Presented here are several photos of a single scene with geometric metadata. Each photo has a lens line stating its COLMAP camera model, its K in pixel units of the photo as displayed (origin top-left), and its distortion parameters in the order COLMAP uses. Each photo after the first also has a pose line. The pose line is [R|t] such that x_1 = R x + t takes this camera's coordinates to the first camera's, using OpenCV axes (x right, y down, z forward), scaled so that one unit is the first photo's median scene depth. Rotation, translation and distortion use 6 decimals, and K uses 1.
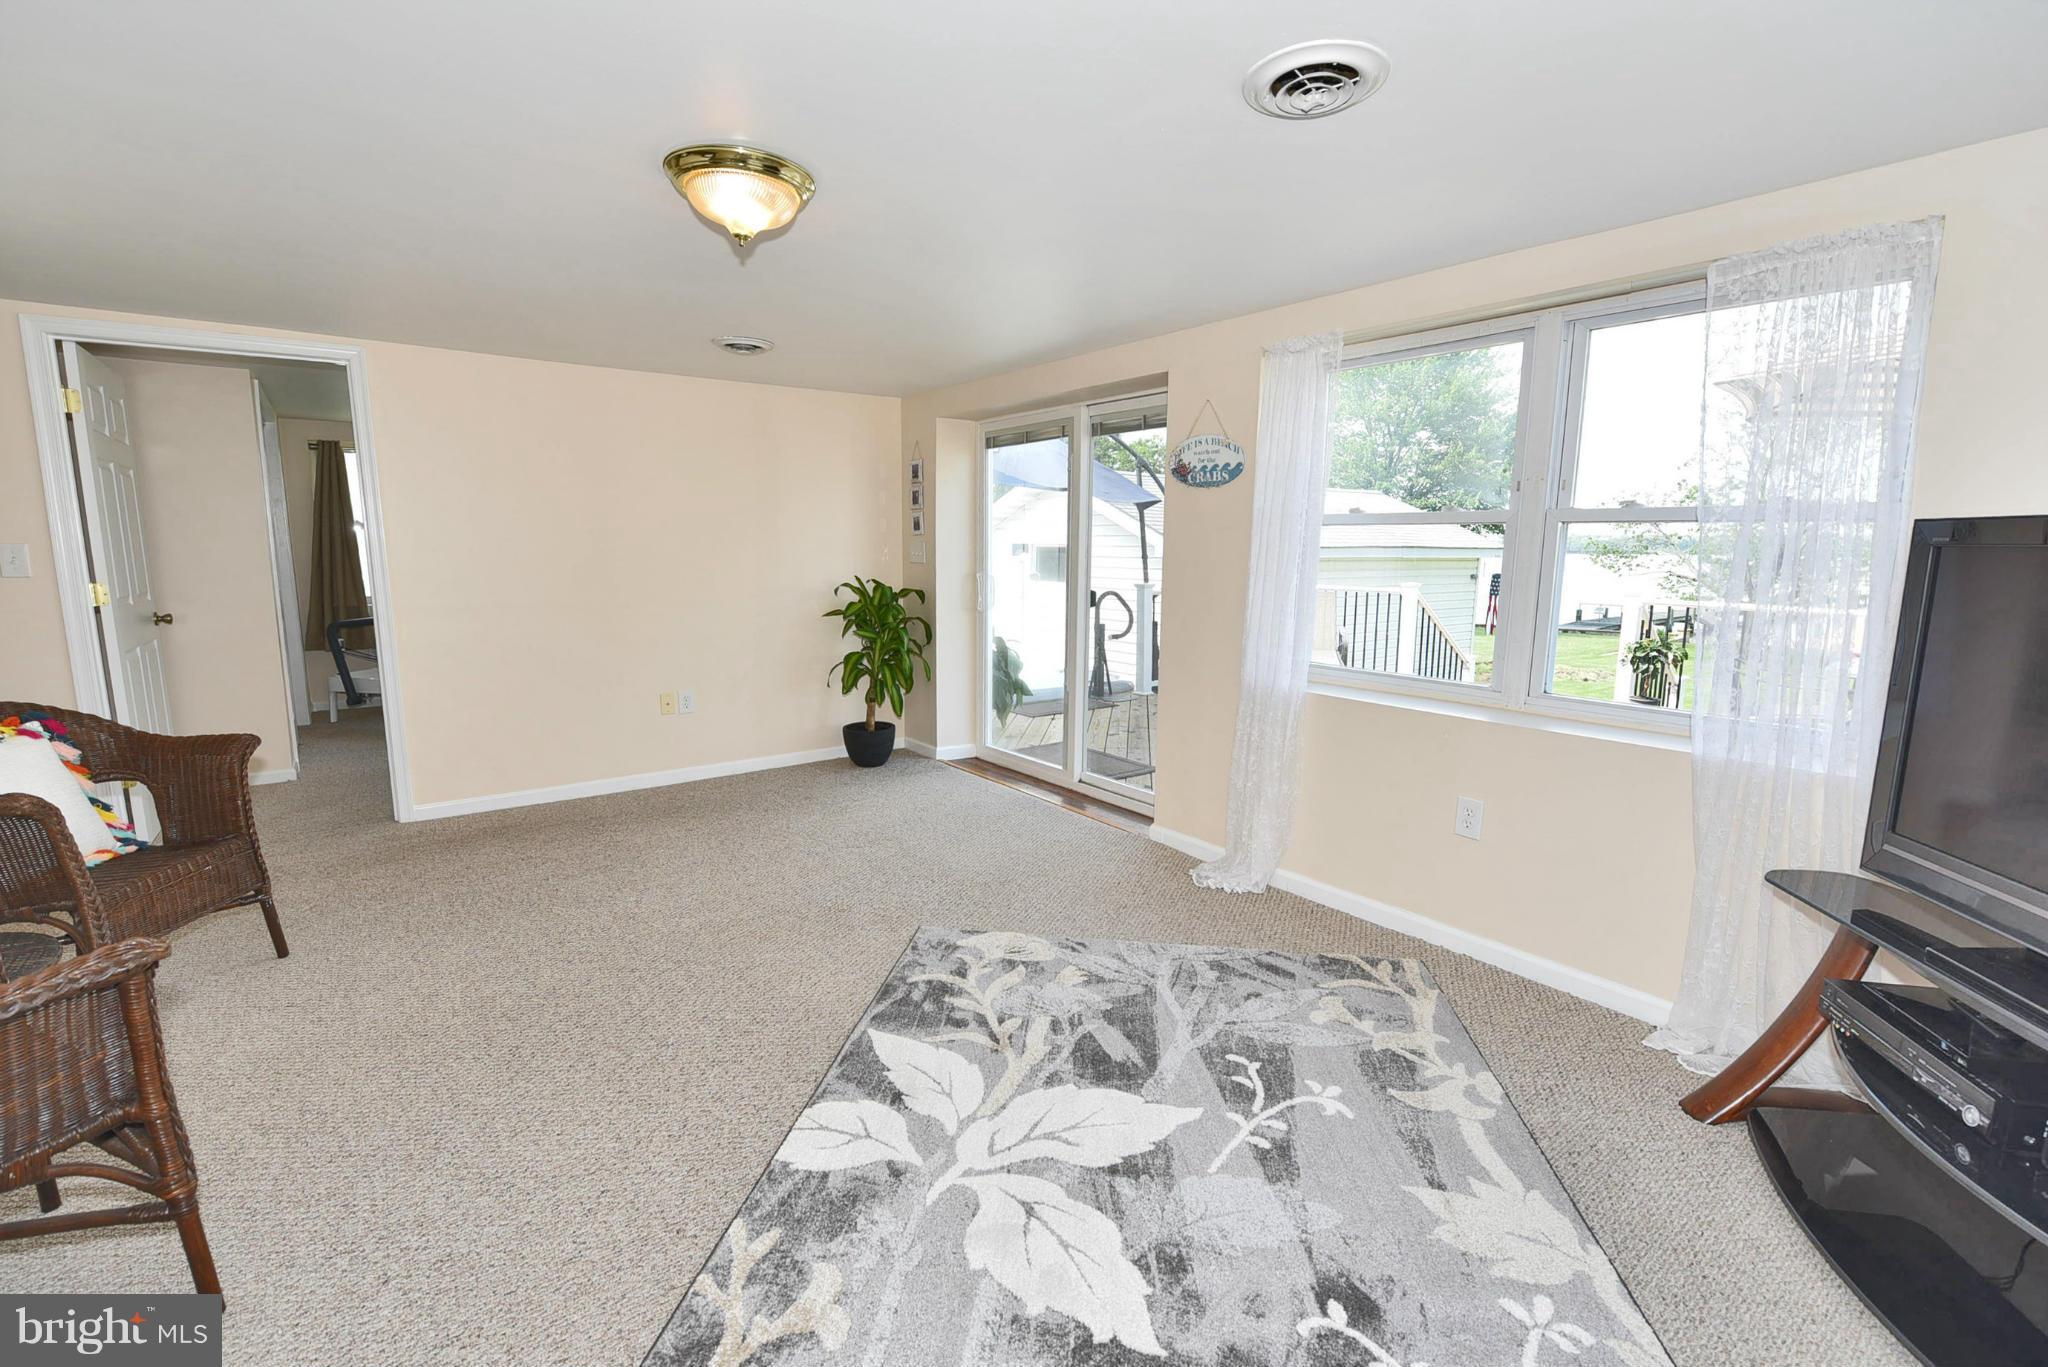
lens RADIAL K [[875.1, 0, 1024.0], [0, 875.1, 683.5], [0, 0, 1]] dist [-0.015150, -0.000563]
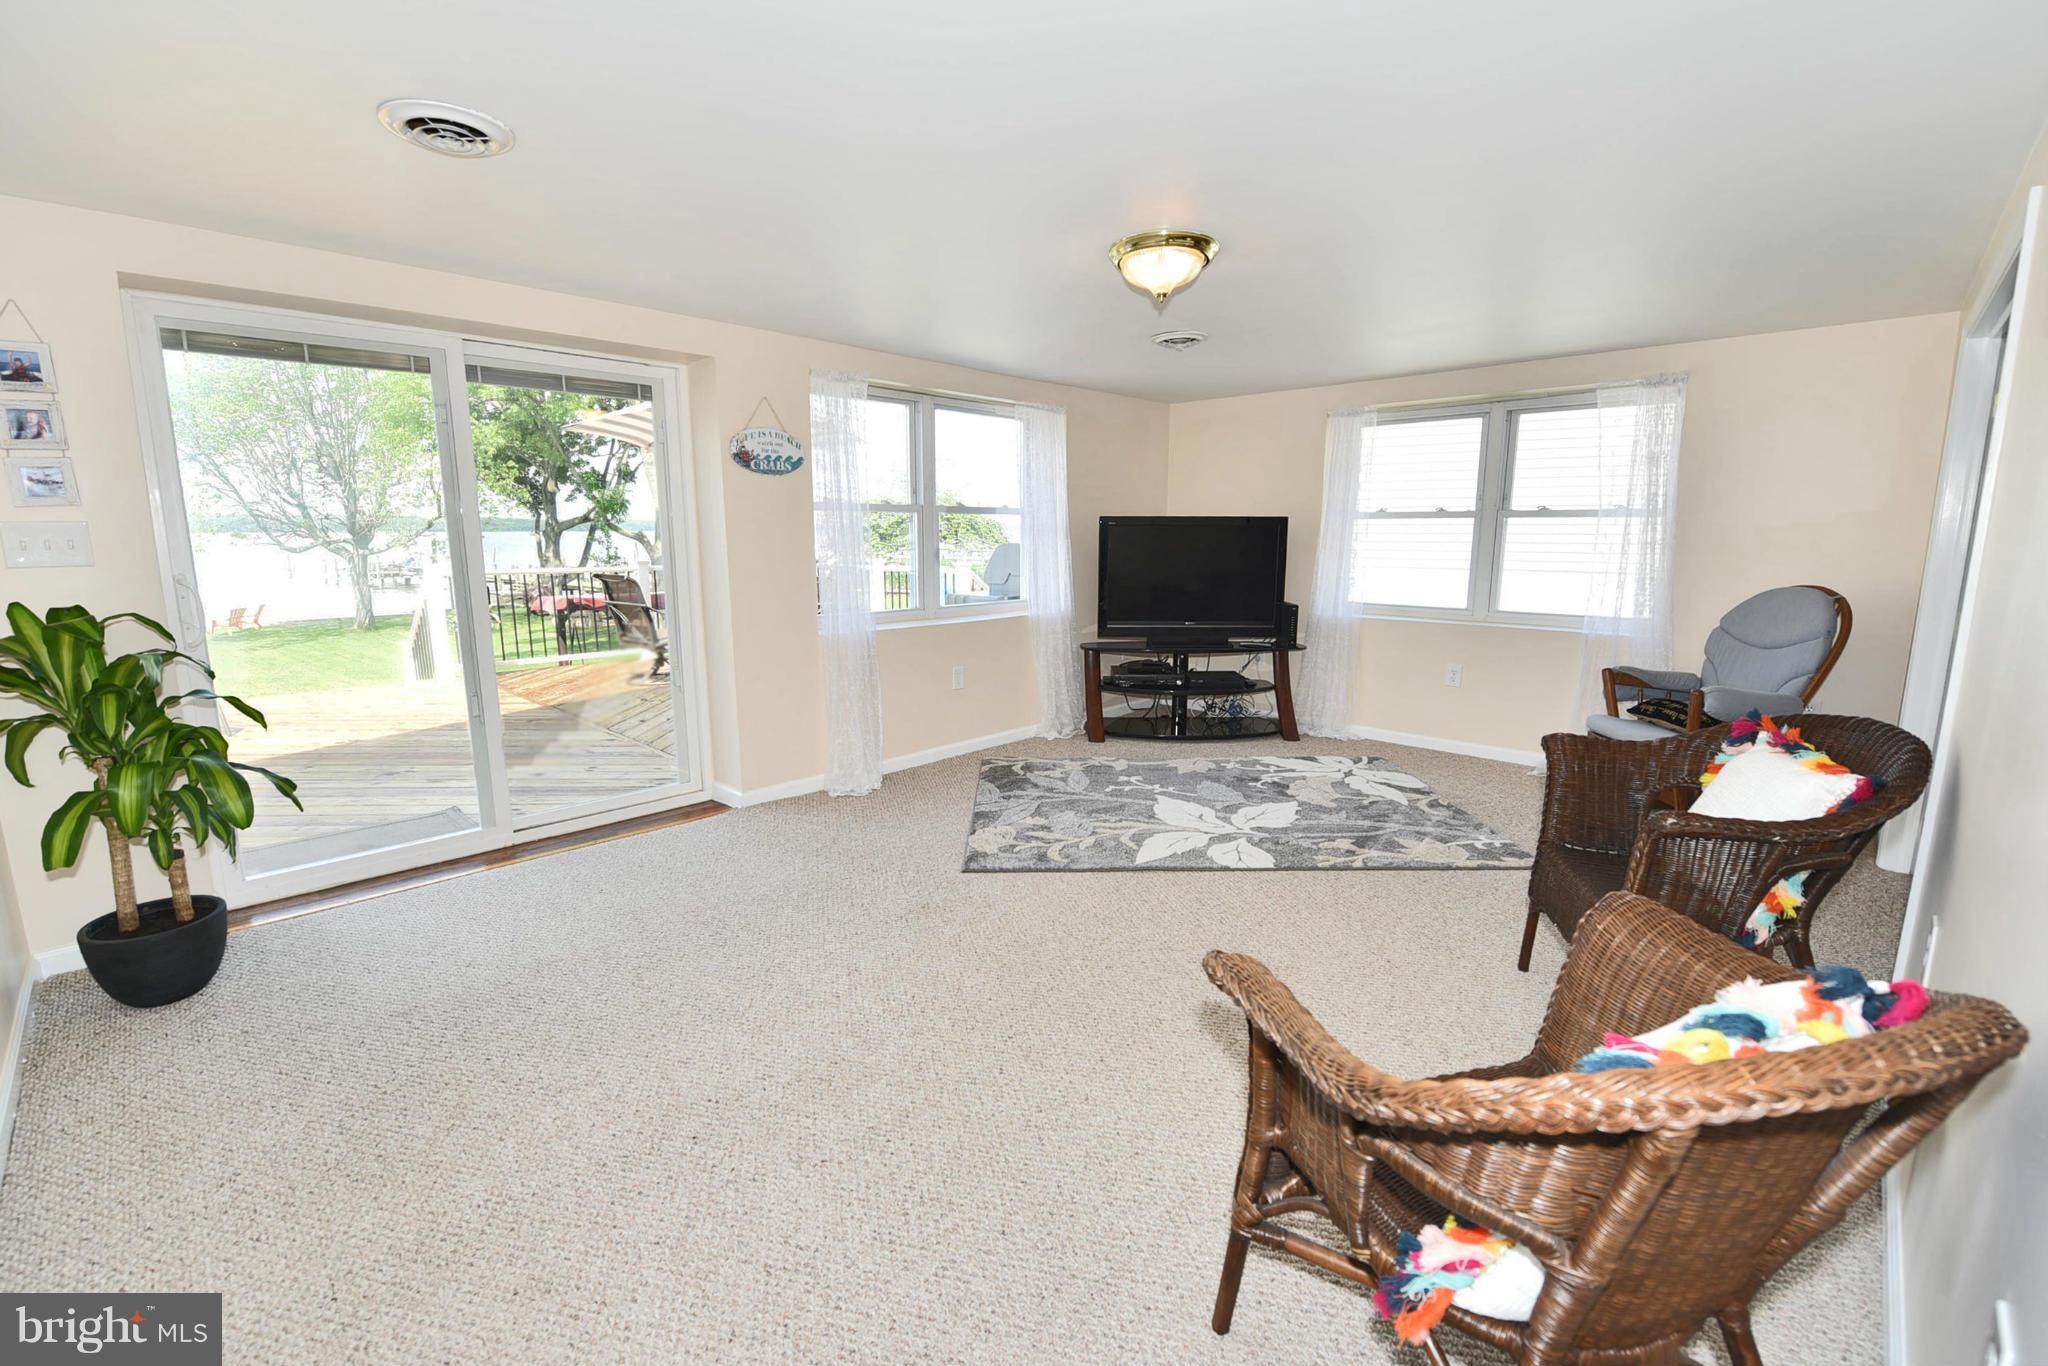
lens RADIAL K [[875.1, 0, 1024.0], [0, 875.1, 683.0], [0, 0, 1]] dist [-0.015150, -0.000563]
pose [[-0.142941, -0.178522, 0.973498, -1.002243], [0.151189, 0.968116, 0.199735, -0.139539], [-0.978115, 0.175733, -0.111393, 0.856293]]
